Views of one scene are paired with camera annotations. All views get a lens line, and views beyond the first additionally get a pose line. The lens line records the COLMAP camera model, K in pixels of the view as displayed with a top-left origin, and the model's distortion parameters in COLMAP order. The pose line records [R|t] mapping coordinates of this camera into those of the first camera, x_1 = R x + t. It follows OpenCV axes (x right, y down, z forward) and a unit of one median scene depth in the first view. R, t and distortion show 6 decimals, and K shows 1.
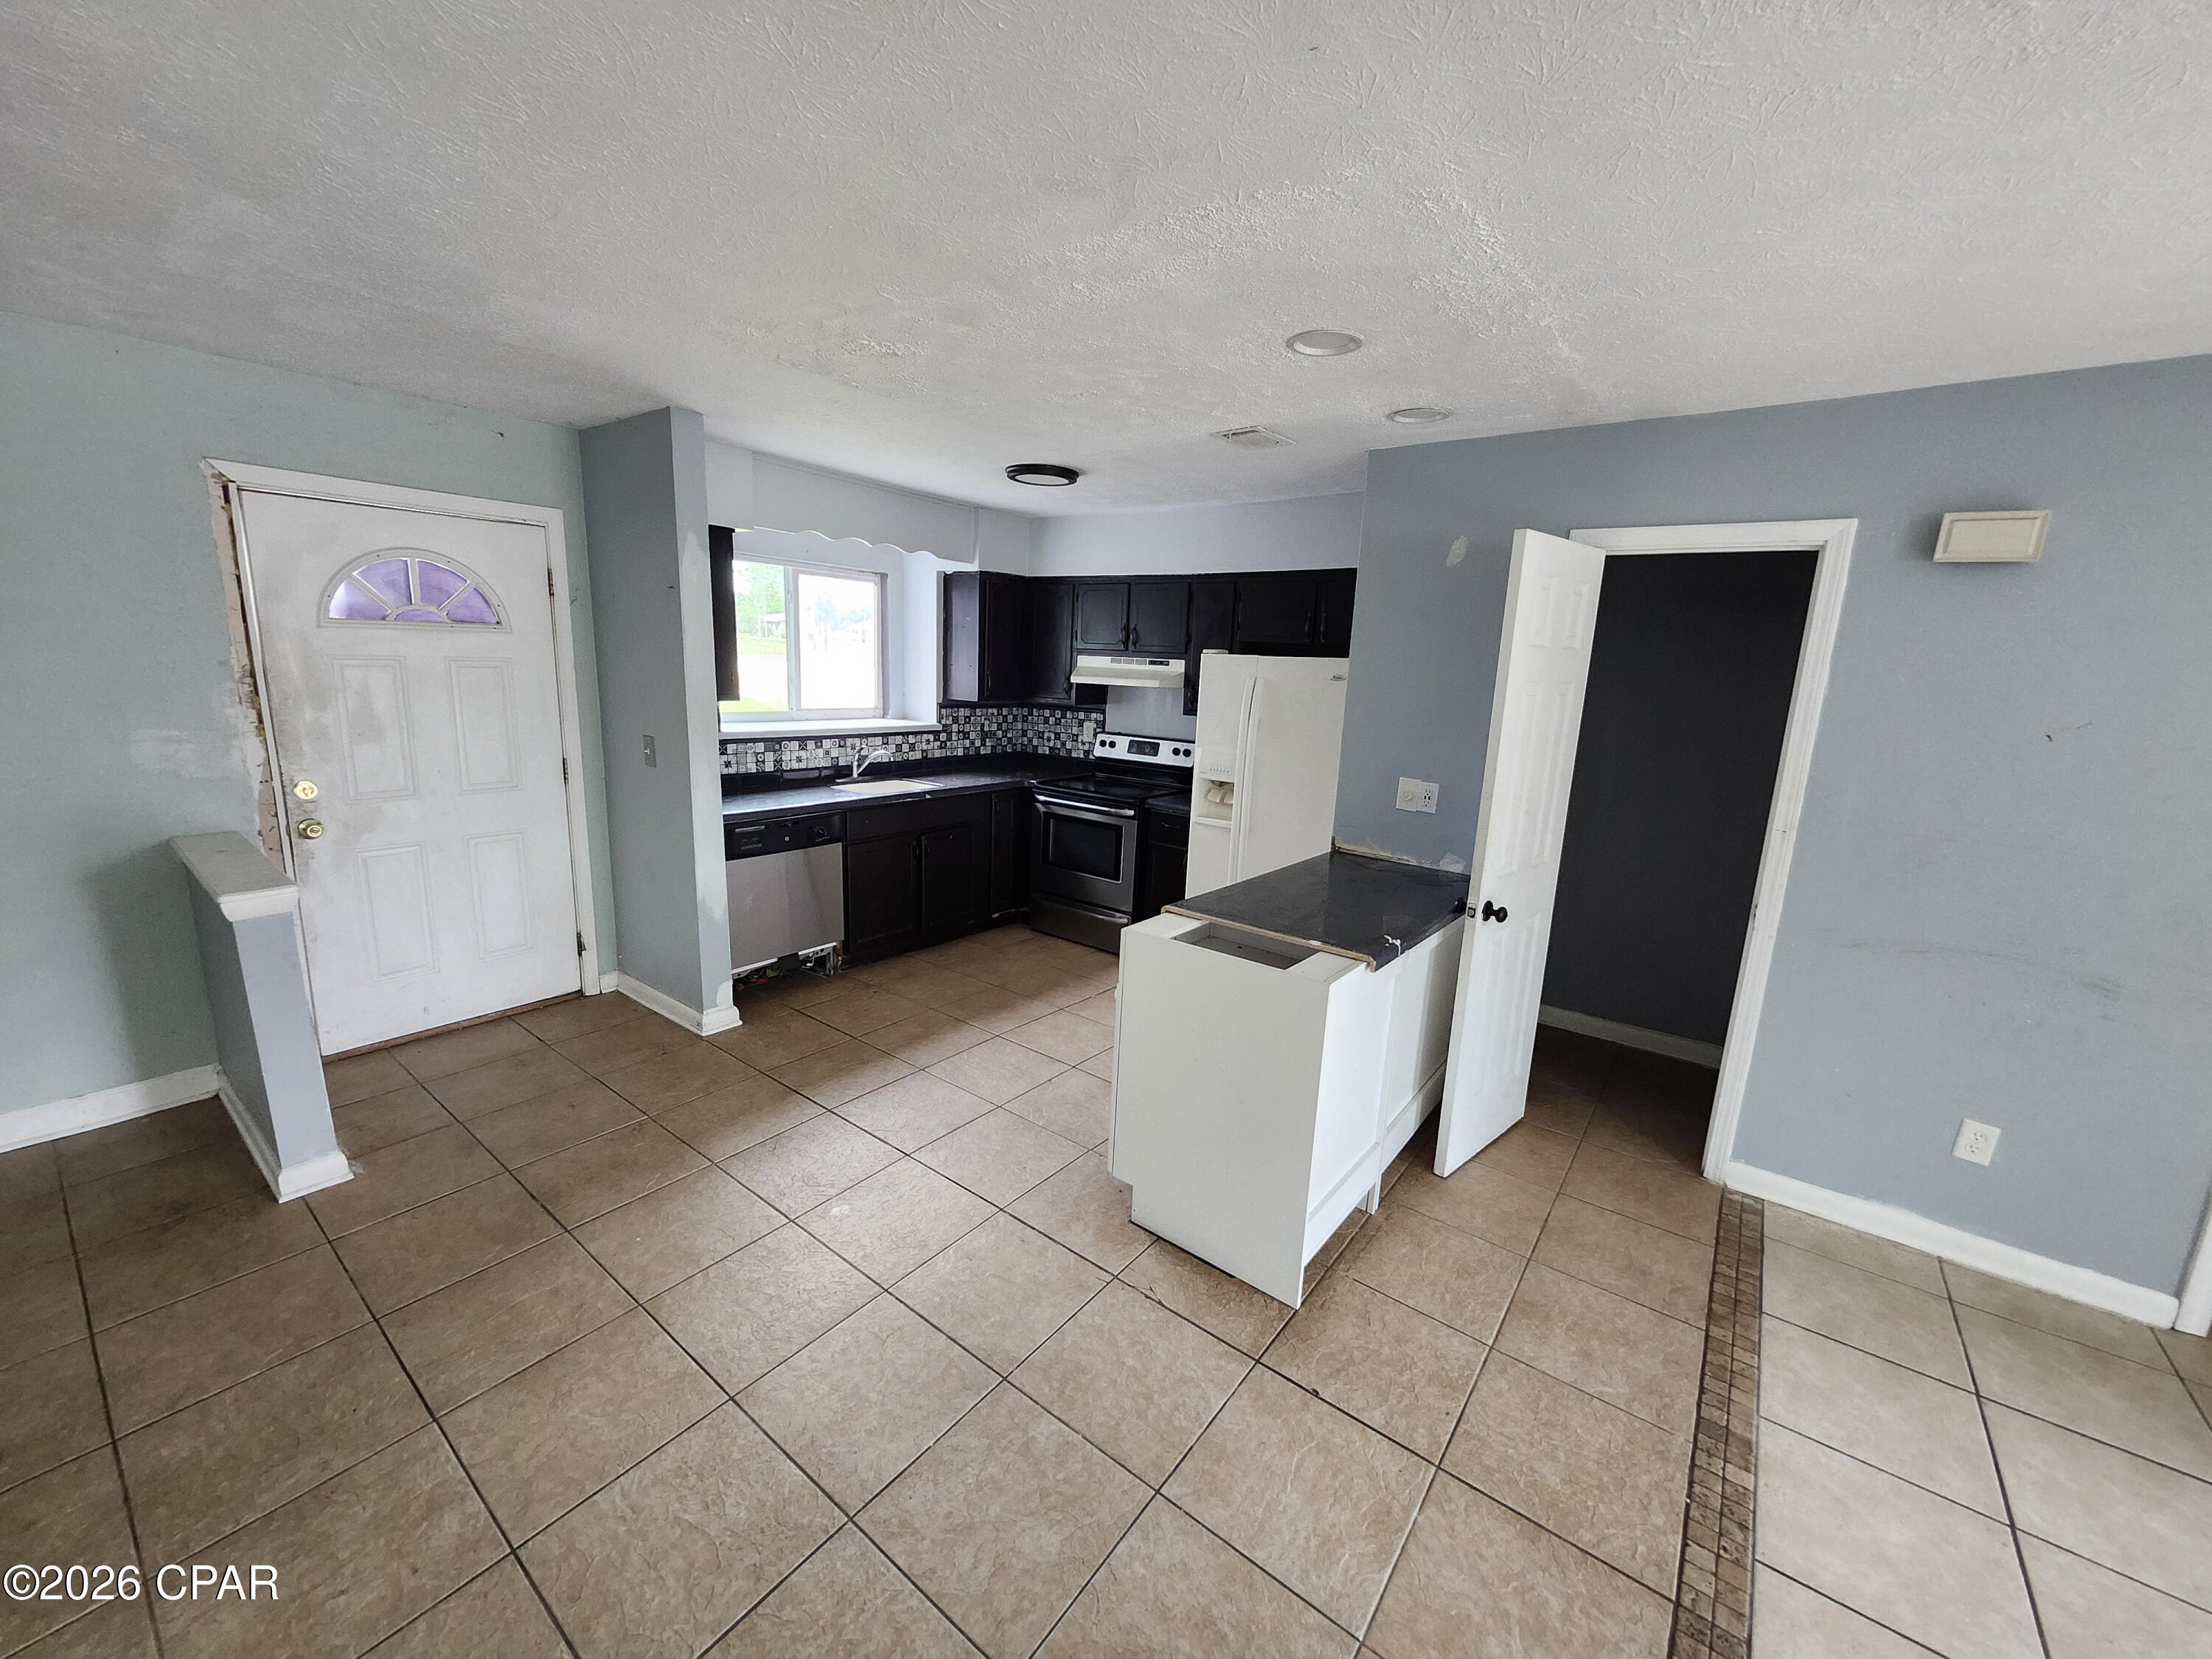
lens RADIAL K [[870.5, 0, 1107.0], [0, 870.5, 820.2], [0, 0, 1]] dist [-0.000018, -0.001070]
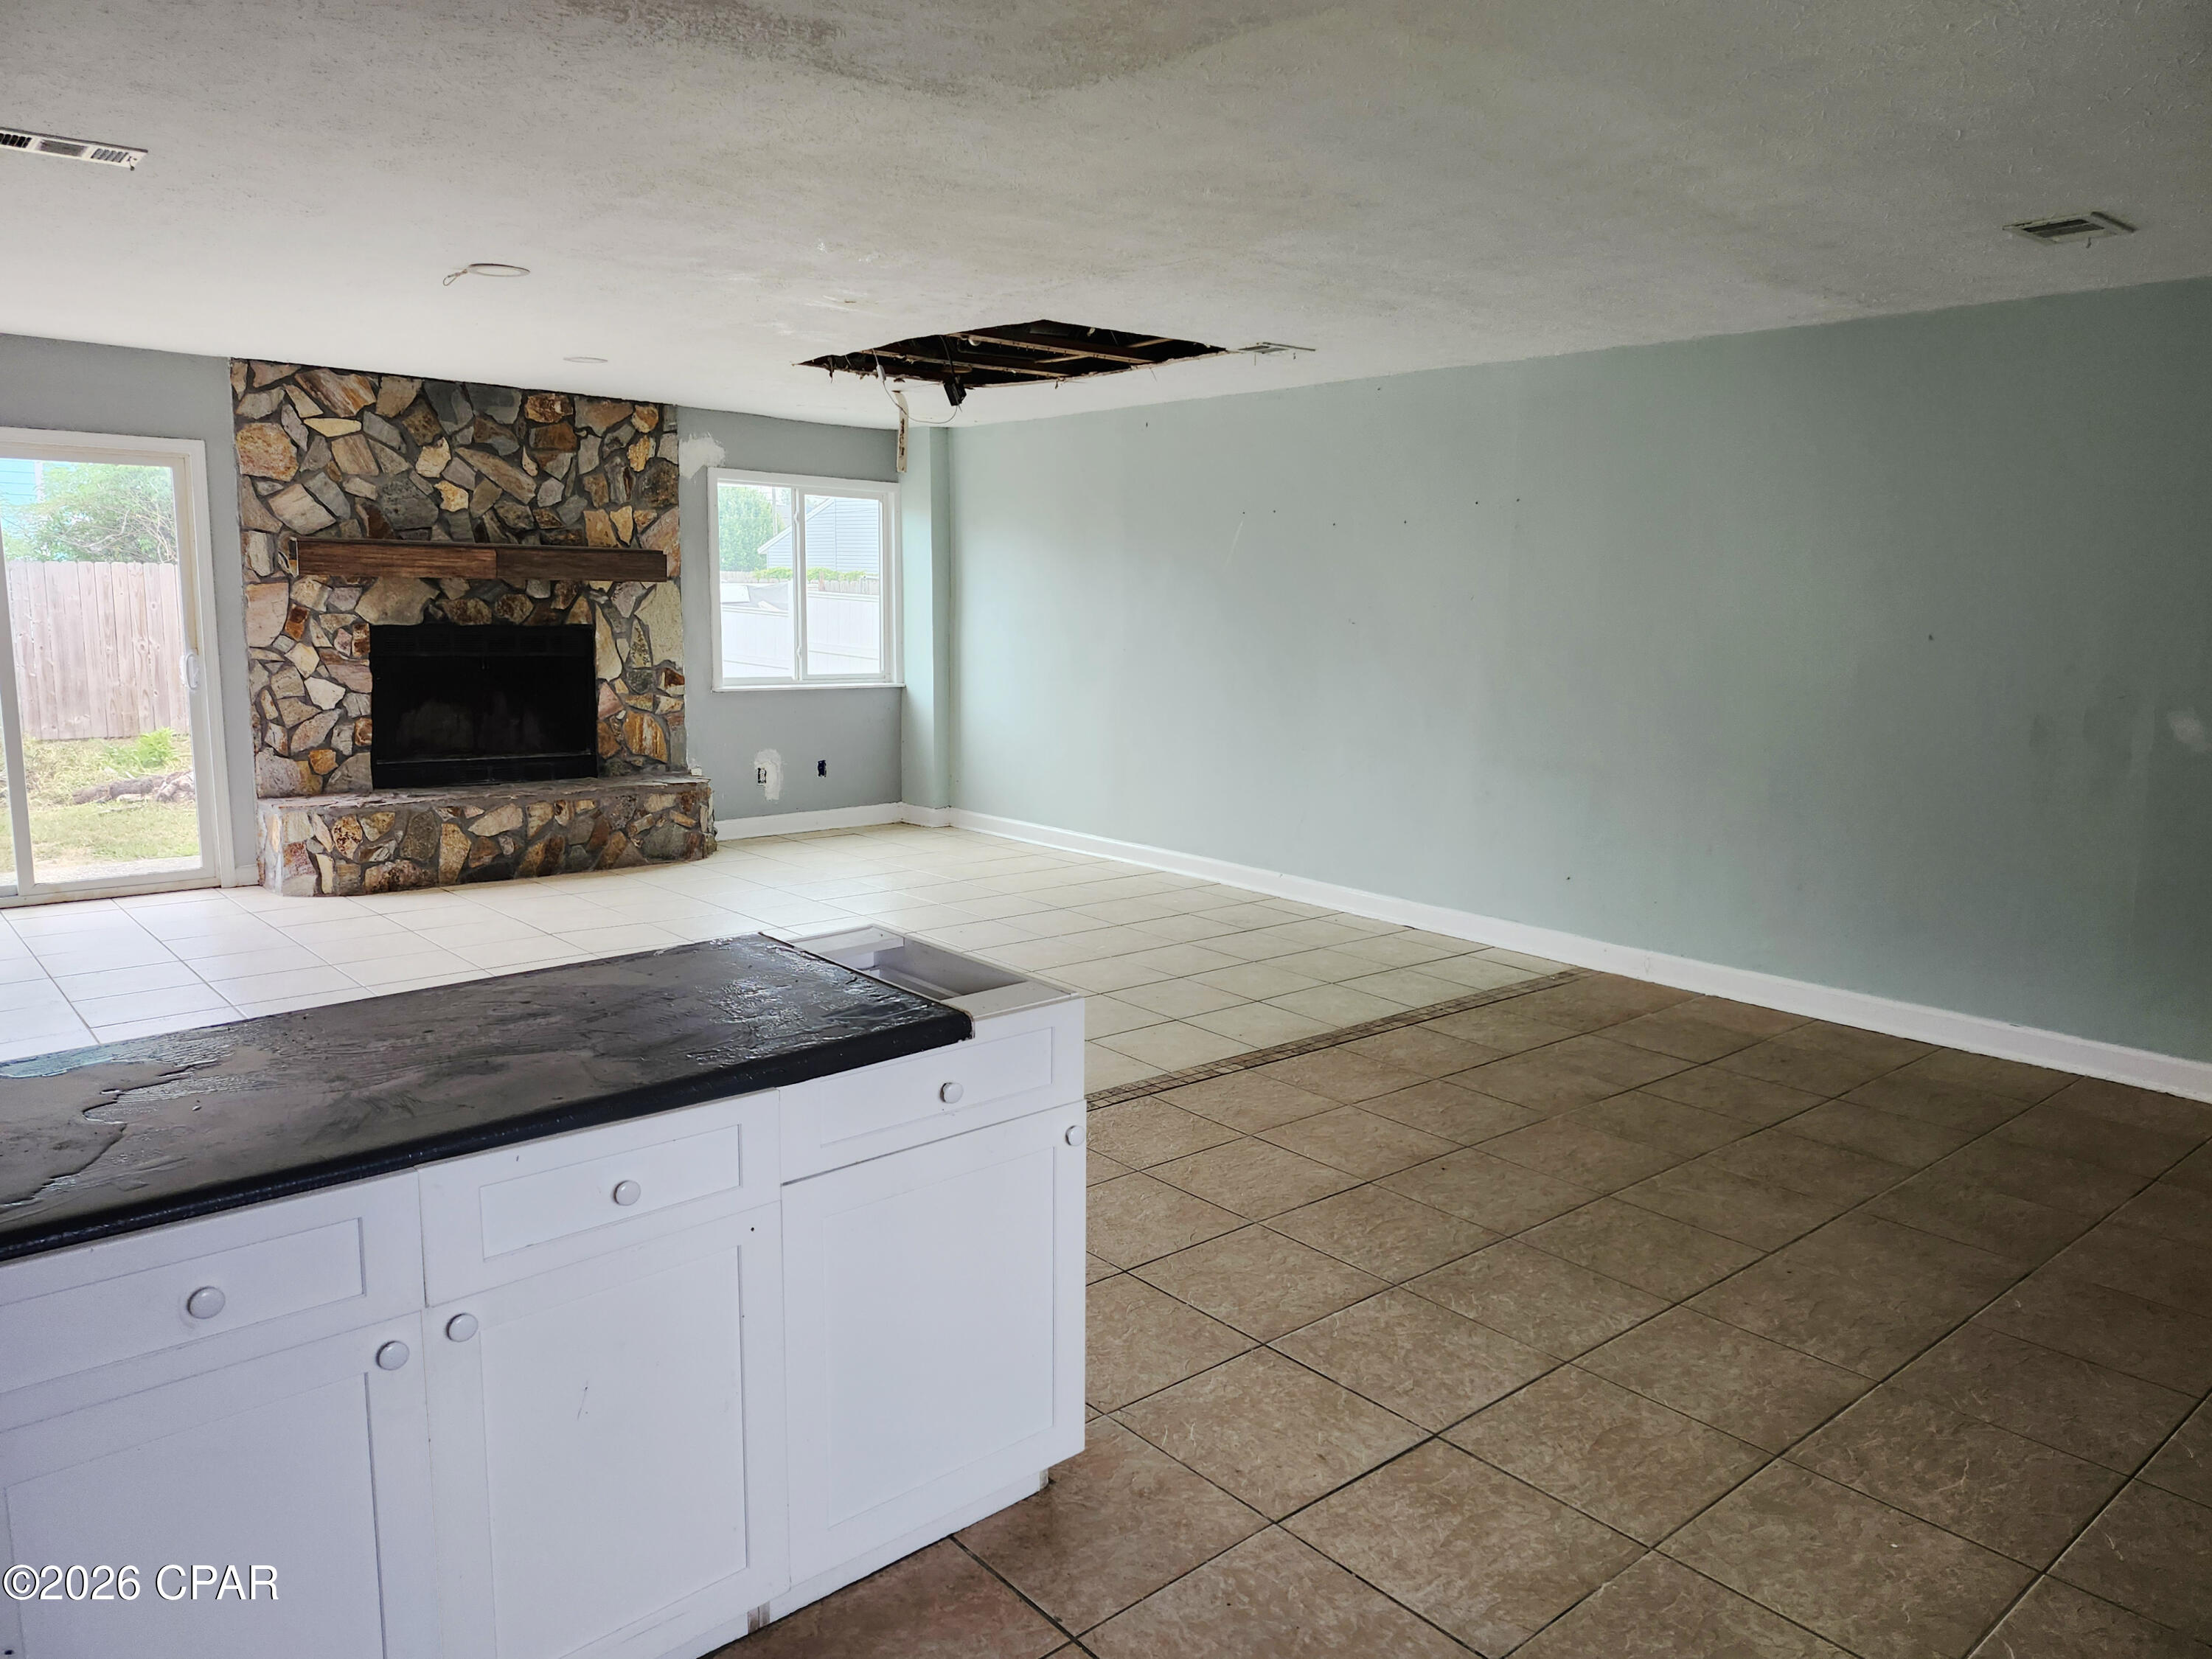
lens RADIAL K [[1528.2, 0, 1107.4], [0, 1528.2, 820.0], [0, 0, 1]] dist [0.084632, -0.099888]
pose [[-0.977545, -0.086434, 0.192182, -0.102282], [-0.015584, 0.939163, 0.343119, -0.184247], [-0.210147, 0.332419, -0.919421, 1.080424]]
